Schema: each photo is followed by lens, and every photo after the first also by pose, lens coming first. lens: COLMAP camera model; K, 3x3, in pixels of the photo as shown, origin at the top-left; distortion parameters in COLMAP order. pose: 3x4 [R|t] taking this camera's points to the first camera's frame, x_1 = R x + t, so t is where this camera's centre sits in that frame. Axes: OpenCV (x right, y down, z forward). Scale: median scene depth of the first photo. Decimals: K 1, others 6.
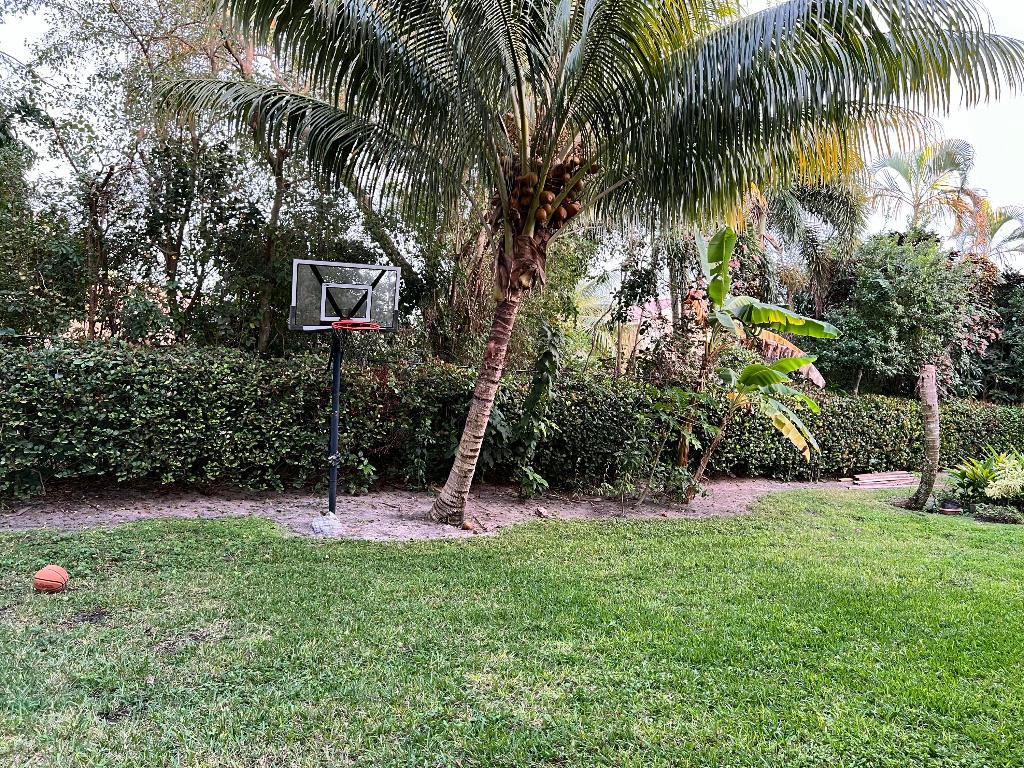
lens RADIAL K [[770.8, 0, 524.6], [0, 770.8, 385.0], [0, 0, 1]] dist [0.071378, -0.080329]
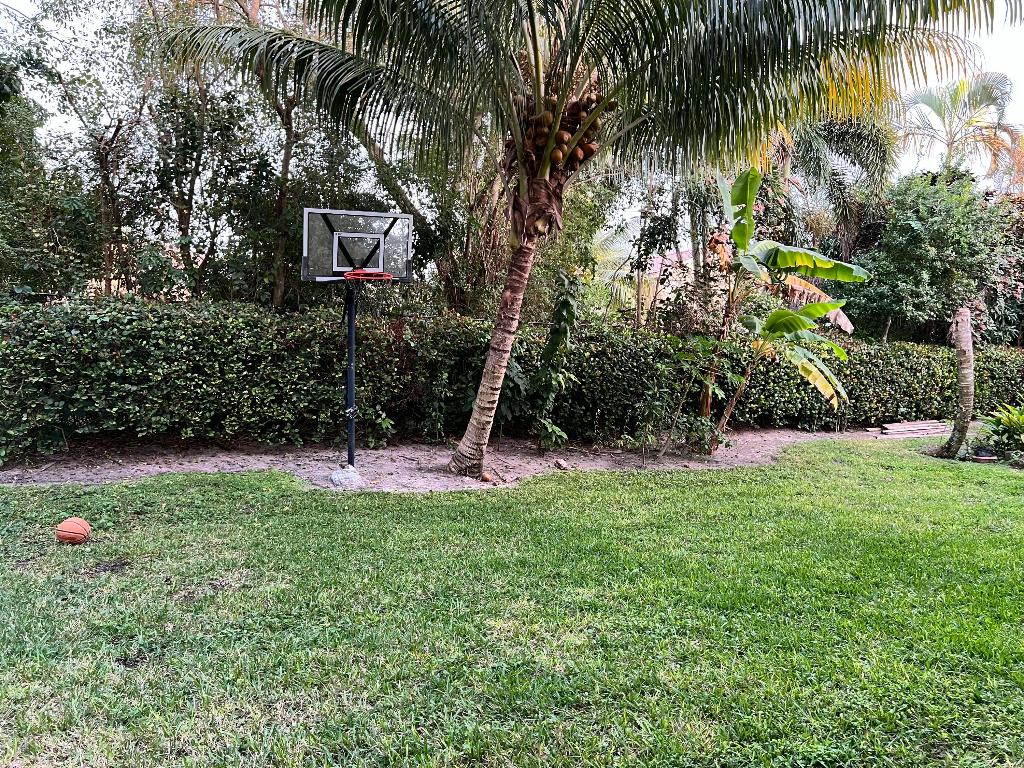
lens RADIAL K [[770.8, 0, 513.3], [0, 770.8, 383.2], [0, 0, 1]] dist [0.071378, -0.080329]
pose [[0.999136, -0.015003, -0.038765, 0.000497], [0.016948, 0.998587, 0.050356, 0.011965], [0.037955, -0.050970, 0.997979, 0.020267]]
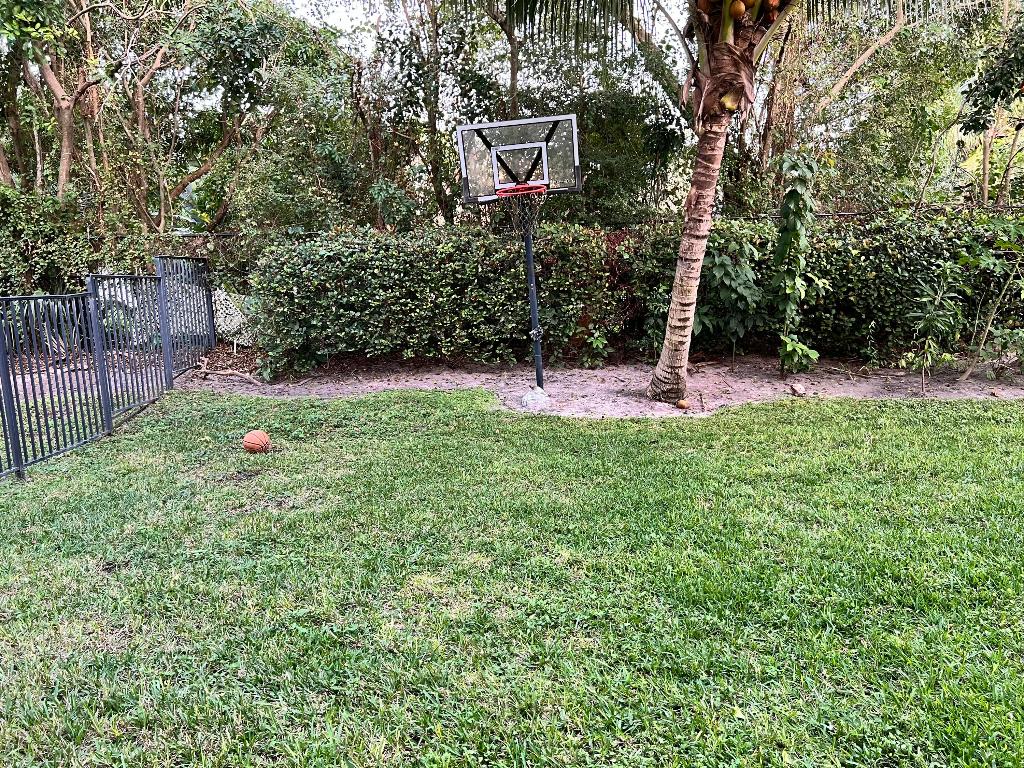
lens RADIAL K [[770.8, 0, 508.4], [0, 770.8, 389.0], [0, 0, 1]] dist [0.071378, -0.080329]
pose [[0.841475, 0.015635, -0.540069, 0.242308], [0.080219, 0.984887, 0.153500, 0.012823], [0.534307, -0.172490, 0.827504, 0.164265]]
